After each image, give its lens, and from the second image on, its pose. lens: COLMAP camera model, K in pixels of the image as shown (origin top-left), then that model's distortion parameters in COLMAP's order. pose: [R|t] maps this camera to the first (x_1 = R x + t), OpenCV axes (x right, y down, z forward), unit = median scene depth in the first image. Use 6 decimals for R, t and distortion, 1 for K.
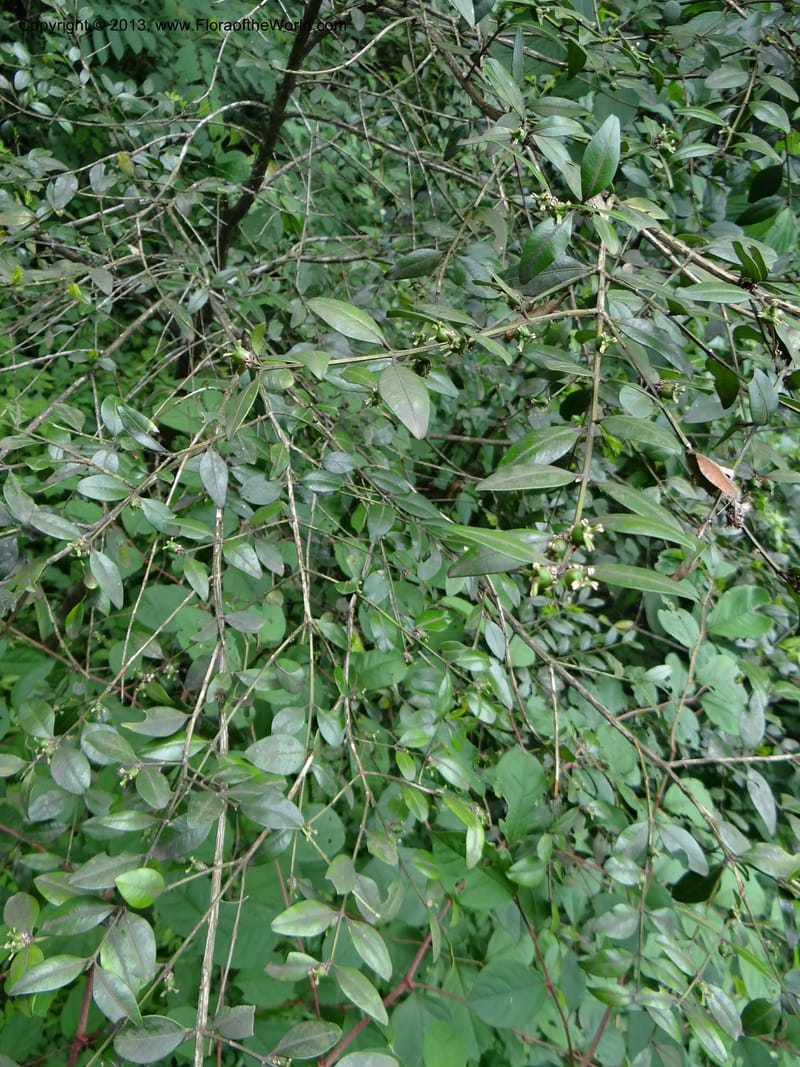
lens RADIAL K [[859.5, 0, 435.8], [0, 859.5, 526.7], [0, 0, 1]] dist [0.022841, -0.039468]
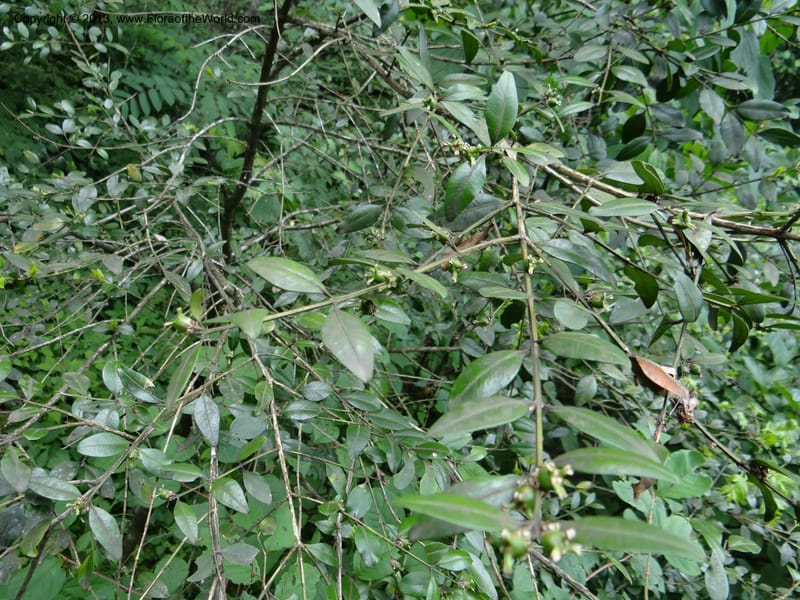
lens RADIAL K [[616.9, 0, 401.6], [0, 616.9, 300.5], [0, 0, 1]] dist [0.020336, -0.000786]
pose [[0.992149, -0.124018, -0.016129, 0.031826], [0.119620, 0.978677, -0.166980, -0.045138], [0.036494, 0.163739, 0.985828, 0.181193]]
